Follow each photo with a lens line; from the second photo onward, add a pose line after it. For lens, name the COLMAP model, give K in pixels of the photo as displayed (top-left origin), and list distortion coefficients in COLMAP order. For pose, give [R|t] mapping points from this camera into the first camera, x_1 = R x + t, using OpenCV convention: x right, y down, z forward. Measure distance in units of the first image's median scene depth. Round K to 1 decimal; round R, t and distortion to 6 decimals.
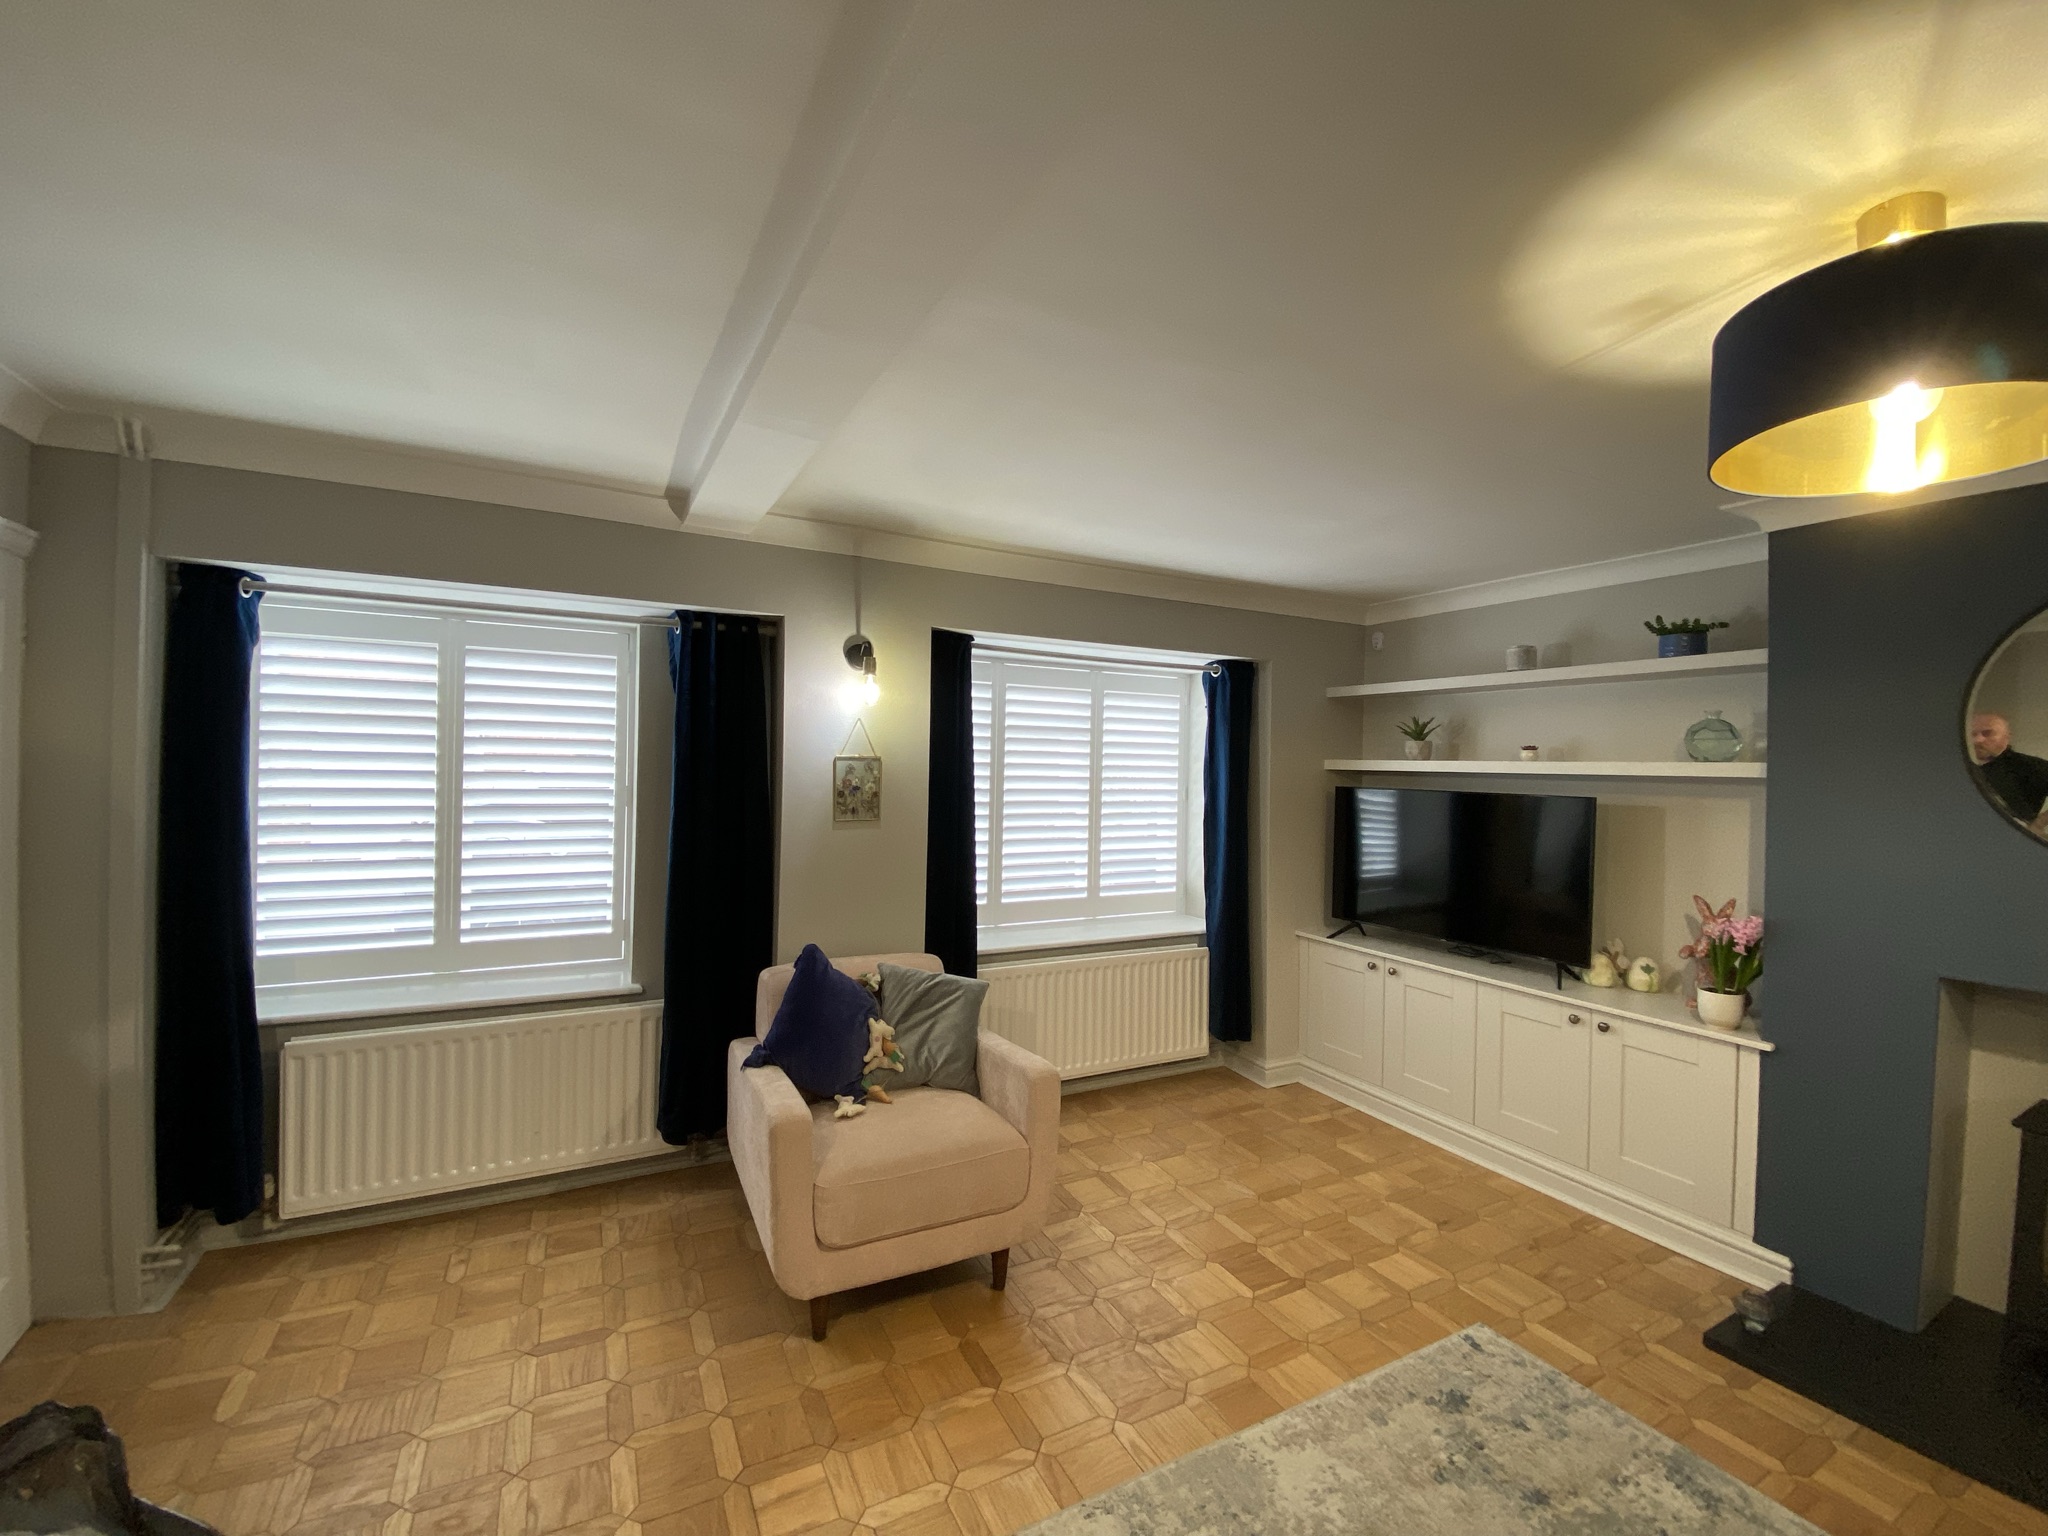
lens RADIAL K [[836.2, 0, 995.2], [0, 836.2, 760.2], [0, 0, 1]] dist [0.020251, -0.020469]
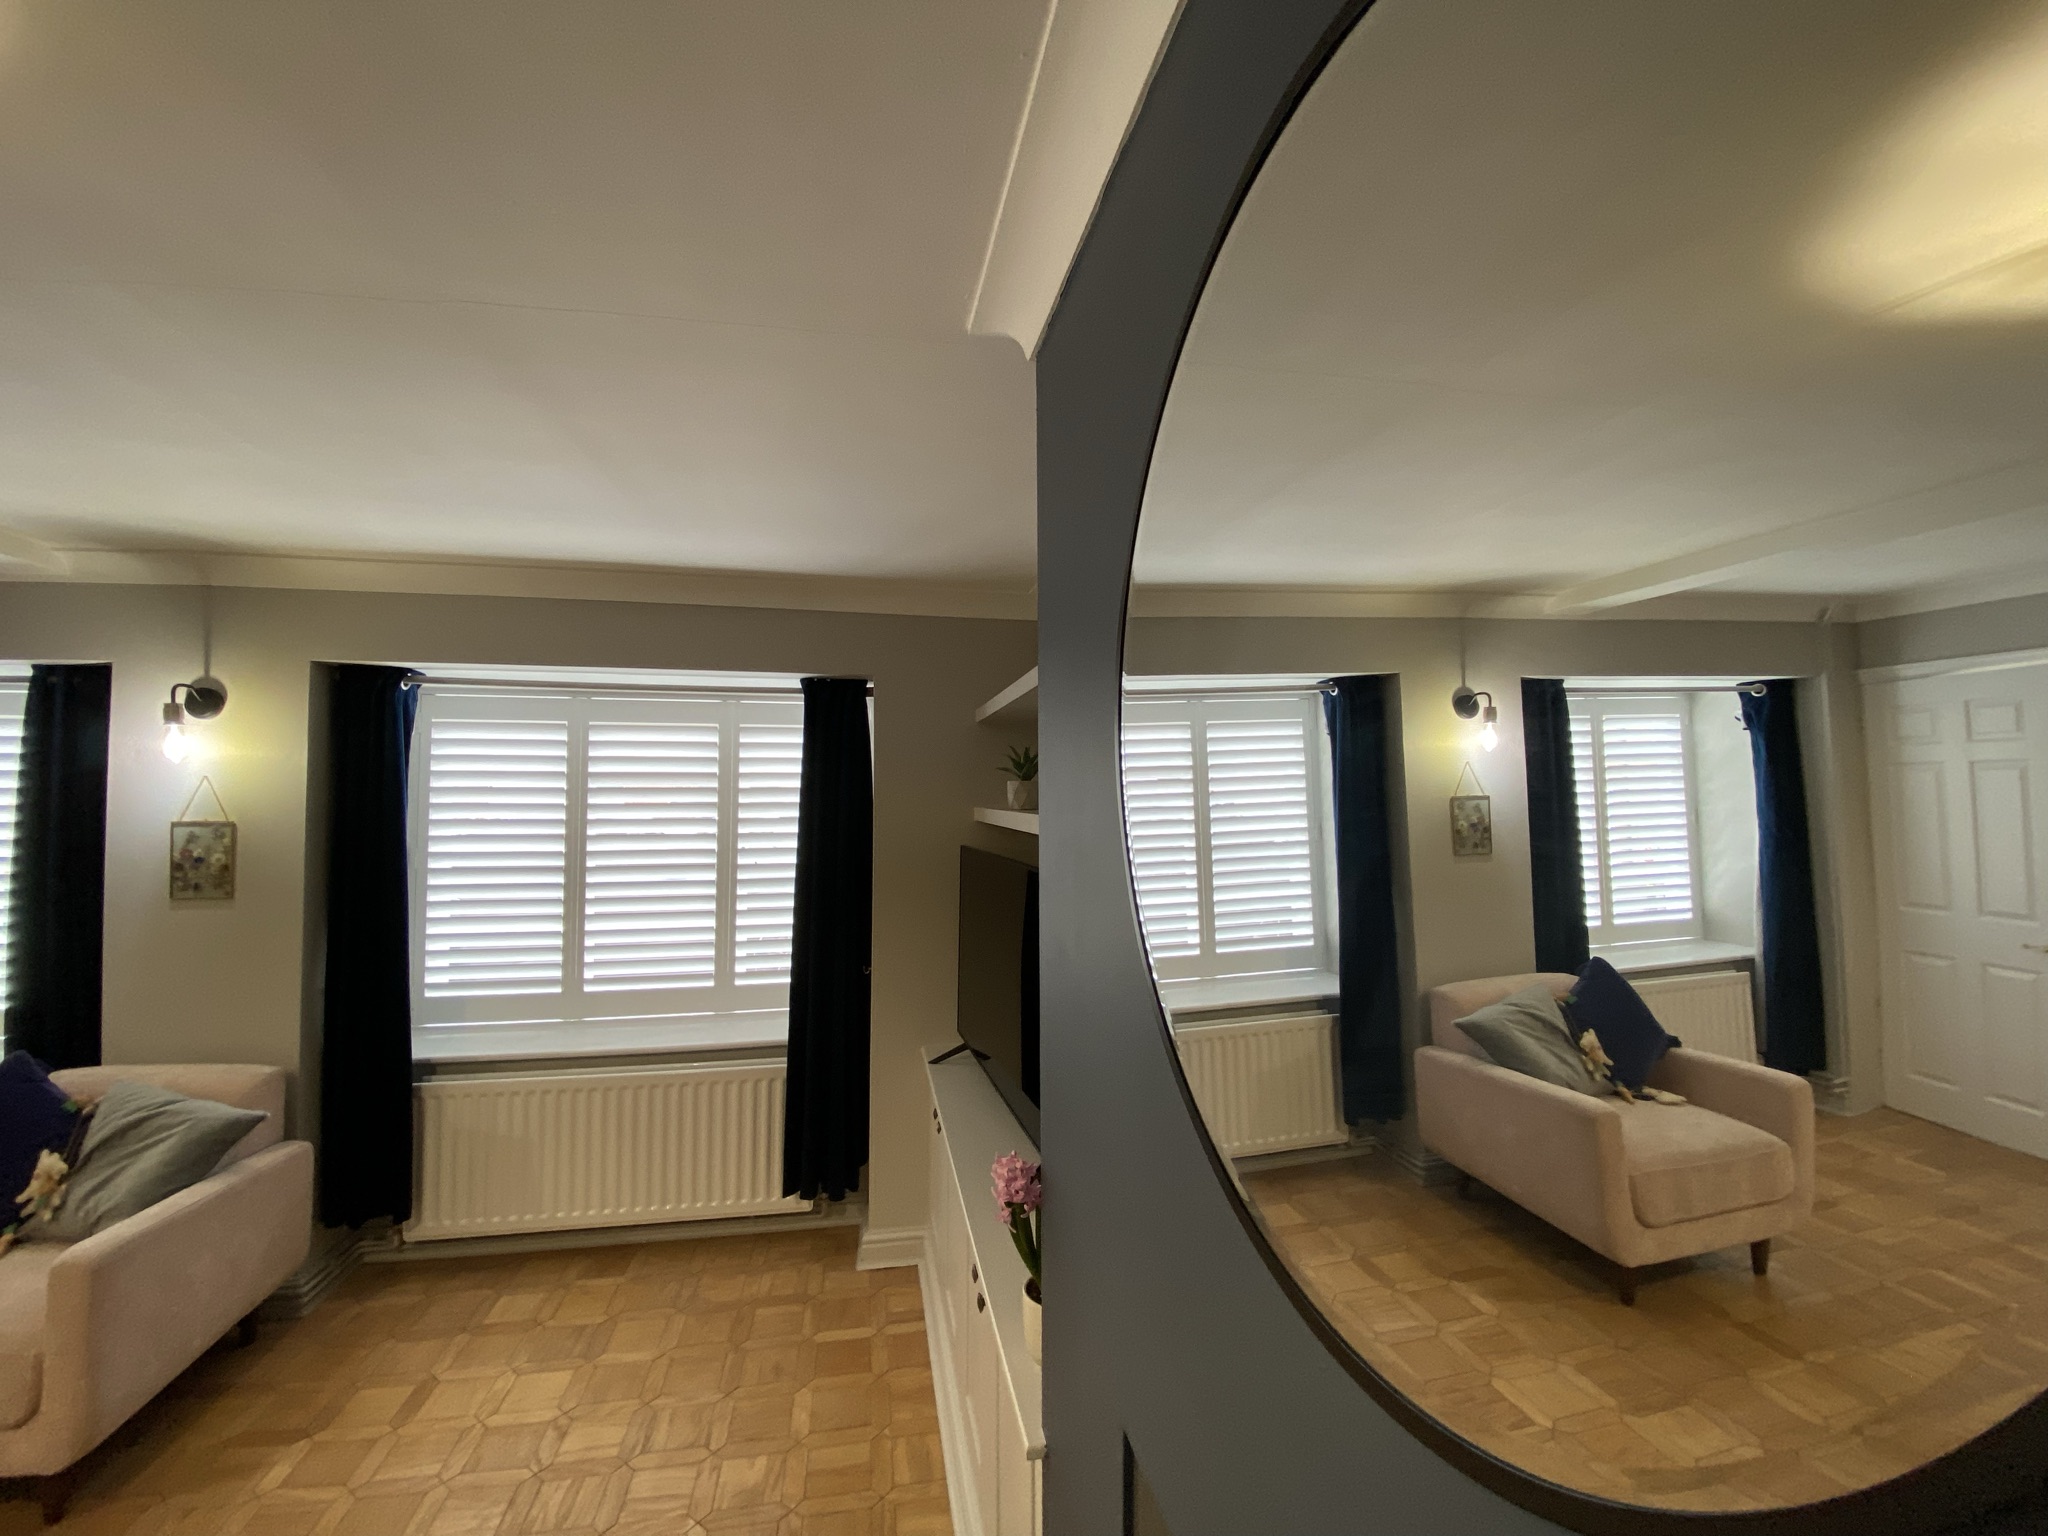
lens RADIAL K [[823.8, 0, 1000.5], [0, 823.8, 747.2], [0, 0, 1]] dist [0.000992, -0.015994]
pose [[0.959503, -0.060714, -0.275079, 0.722362], [0.041097, 0.996220, -0.076529, 0.014250], [0.278685, 0.062125, 0.958371, 0.384001]]
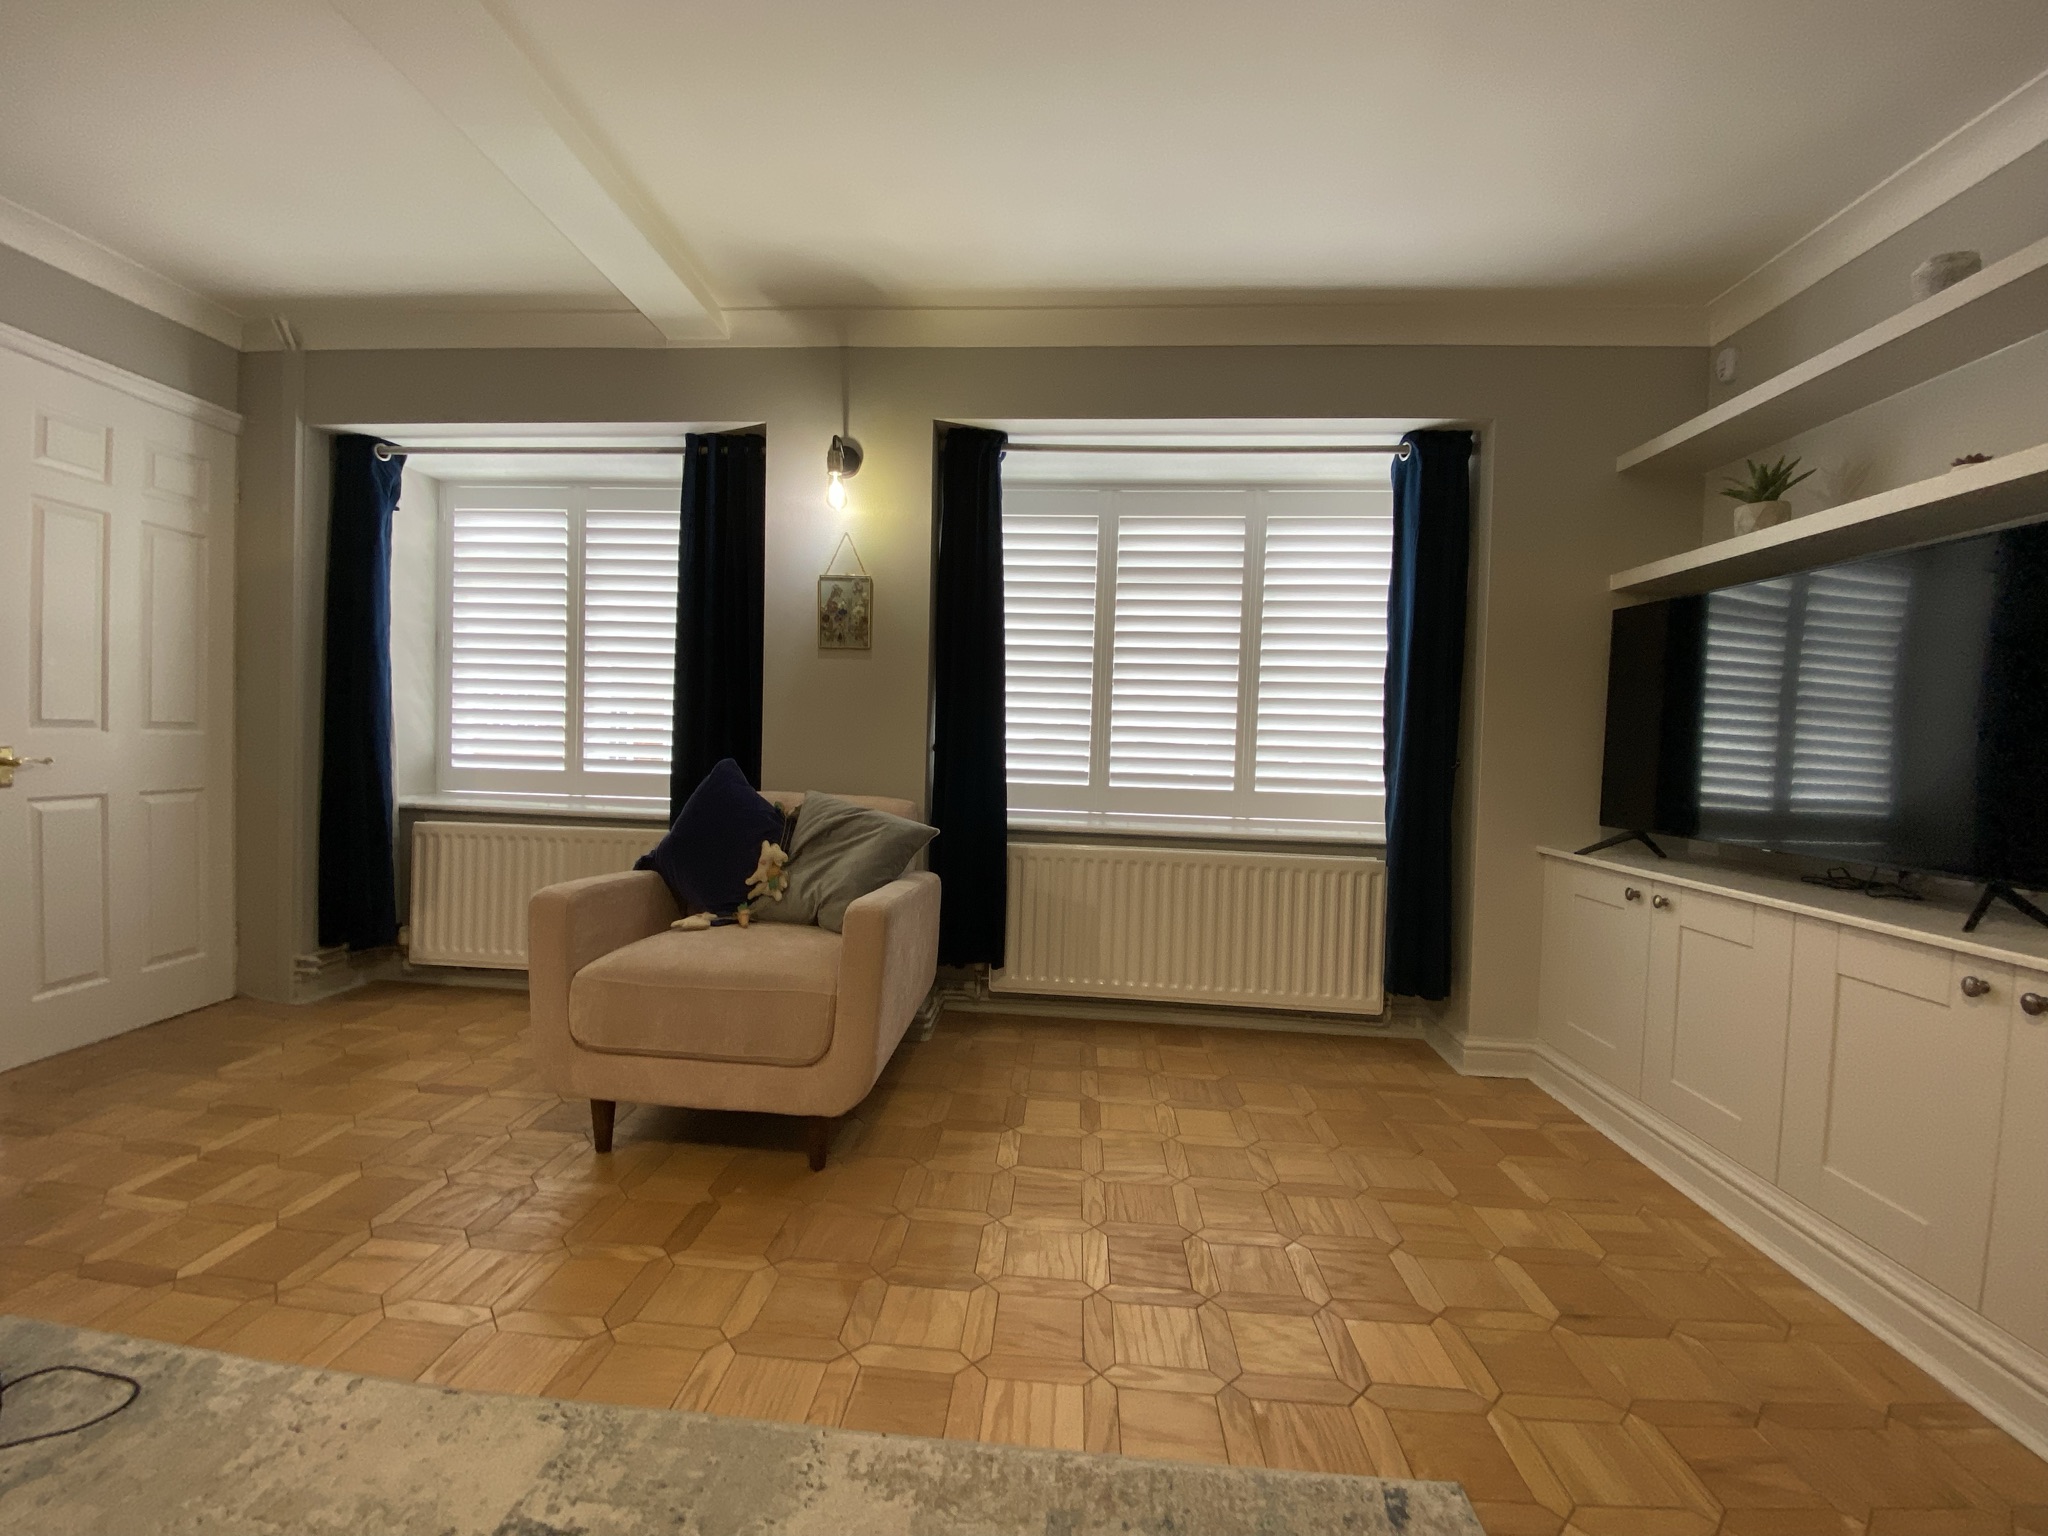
lens RADIAL K [[815.0, 0, 1024.6], [0, 815.0, 774.4], [0, 0, 1]] dist [0.034250, -0.027071]
pose [[0.855208, 0.024234, -0.517718, 0.400035], [-0.013733, 0.999615, 0.024105, 0.160456], [0.518103, -0.013505, 0.855212, 0.303741]]
